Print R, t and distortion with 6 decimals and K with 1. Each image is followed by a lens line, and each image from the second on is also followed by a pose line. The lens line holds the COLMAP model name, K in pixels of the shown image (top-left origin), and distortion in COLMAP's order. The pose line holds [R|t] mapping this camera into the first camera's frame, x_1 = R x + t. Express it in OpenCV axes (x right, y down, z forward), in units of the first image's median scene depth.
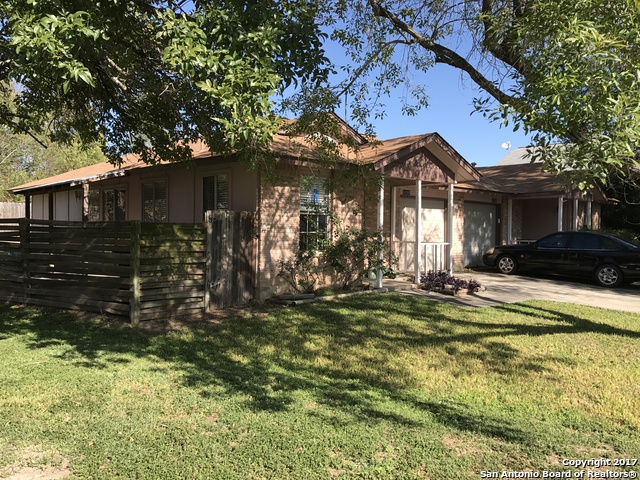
lens RADIAL K [[534.0, 0, 317.4], [0, 534.0, 239.7], [0, 0, 1]] dist [0.028968, -0.044676]
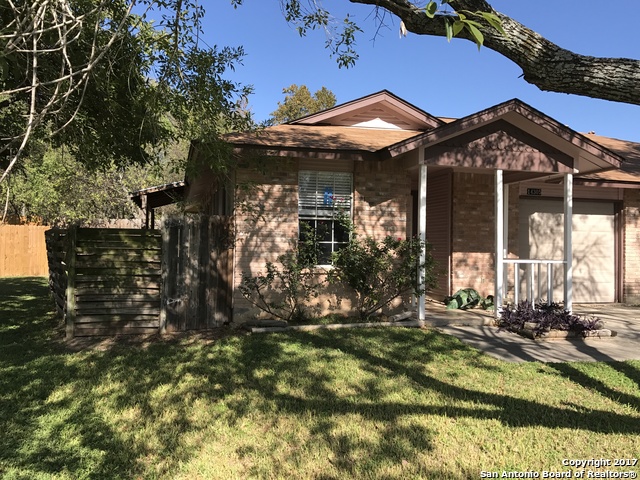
lens RADIAL K [[527.9, 0, 315.4], [0, 527.9, 239.5], [0, 0, 1]] dist [0.063316, -0.200001]
pose [[0.874639, -0.003069, -0.484764, 0.383662], [-0.016433, 0.999218, -0.035975, 0.011011], [0.484496, 0.039431, 0.873905, 0.338583]]
